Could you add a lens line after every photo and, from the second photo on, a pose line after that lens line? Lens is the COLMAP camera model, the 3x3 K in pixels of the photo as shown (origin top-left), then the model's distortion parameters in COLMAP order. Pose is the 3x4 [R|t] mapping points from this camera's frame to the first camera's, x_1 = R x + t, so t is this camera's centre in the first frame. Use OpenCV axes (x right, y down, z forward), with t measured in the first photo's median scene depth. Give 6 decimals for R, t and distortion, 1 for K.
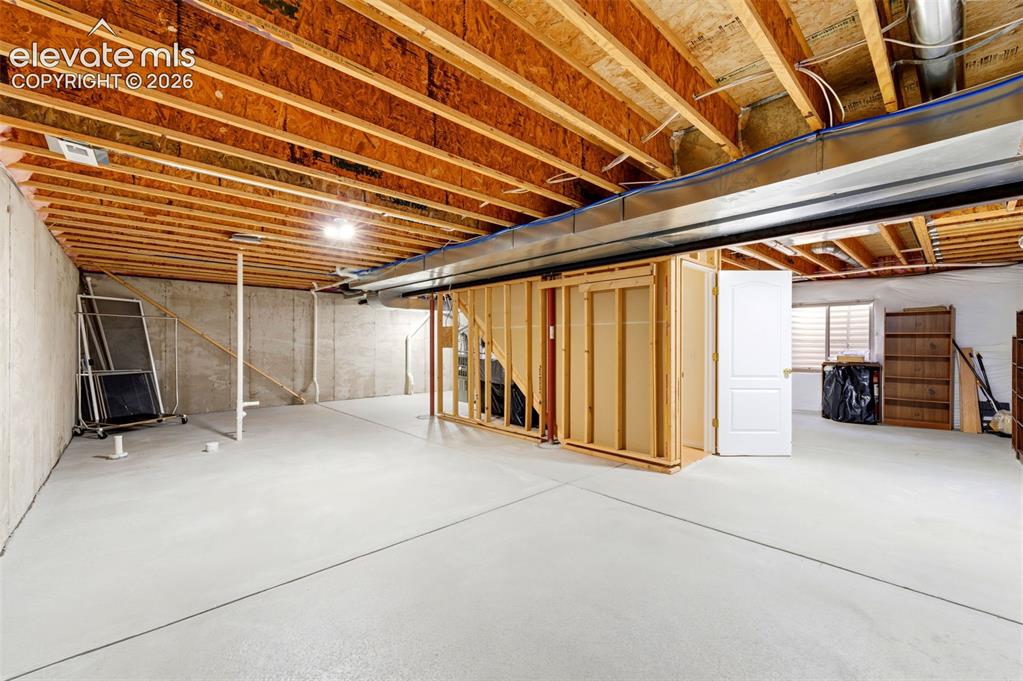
lens RADIAL K [[417.0, 0, 504.6], [0, 417.0, 341.7], [0, 0, 1]] dist [-0.003264, 0.000737]
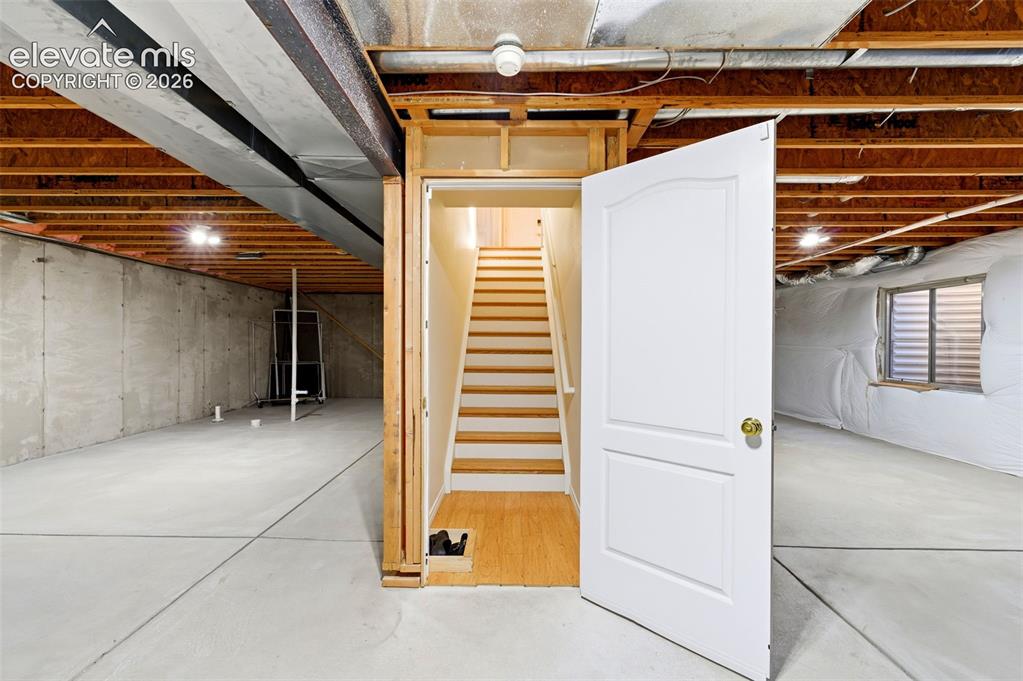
lens RADIAL K [[417.0, 0, 508.7], [0, 417.0, 345.7], [0, 0, 1]] dist [-0.003264, 0.000737]
pose [[0.726858, 0.006979, -0.686752, 0.761009], [-0.001879, 0.999965, 0.008173, 0.003810], [0.686785, -0.004651, 0.726846, 0.623867]]
